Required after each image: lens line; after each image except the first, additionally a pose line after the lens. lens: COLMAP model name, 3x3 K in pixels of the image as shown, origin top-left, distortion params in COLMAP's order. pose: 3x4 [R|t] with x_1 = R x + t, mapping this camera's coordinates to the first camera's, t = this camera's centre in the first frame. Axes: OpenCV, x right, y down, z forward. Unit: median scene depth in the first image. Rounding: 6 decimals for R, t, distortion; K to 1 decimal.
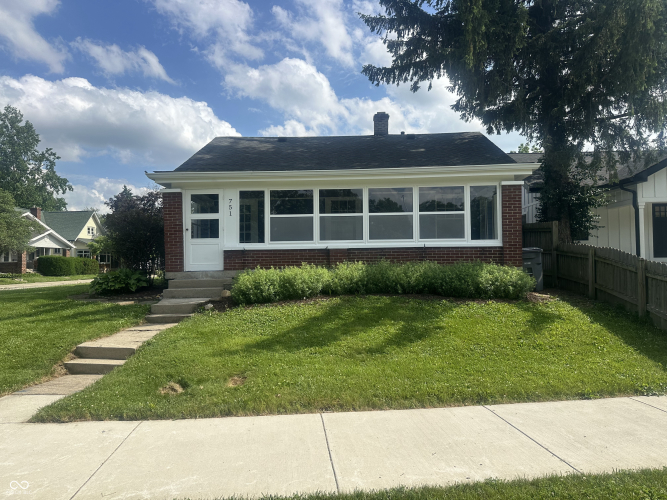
lens RADIAL K [[493.3, 0, 333.5], [0, 493.3, 250.0], [0, 0, 1]] dist [0.006852, 0.001274]
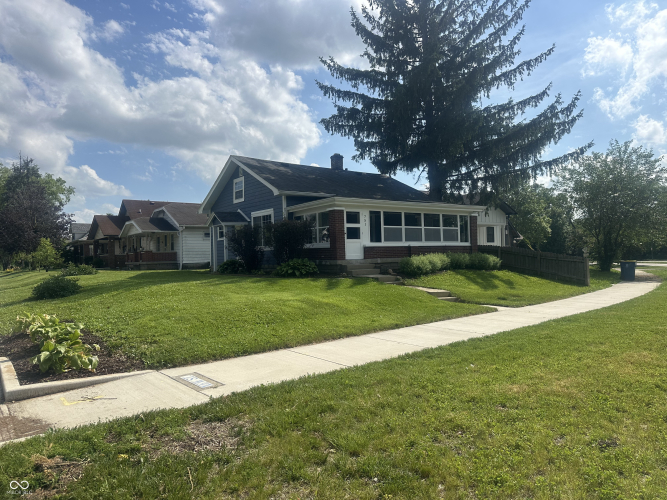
lens RADIAL K [[493.3, 0, 333.5], [0, 493.3, 250.0], [0, 0, 1]] dist [0.006852, 0.001274]
pose [[0.790296, 0.004974, 0.612706, -1.298320], [-0.000646, 0.999973, -0.007284, 0.023765], [-0.612725, 0.005361, 0.790278, -0.229442]]
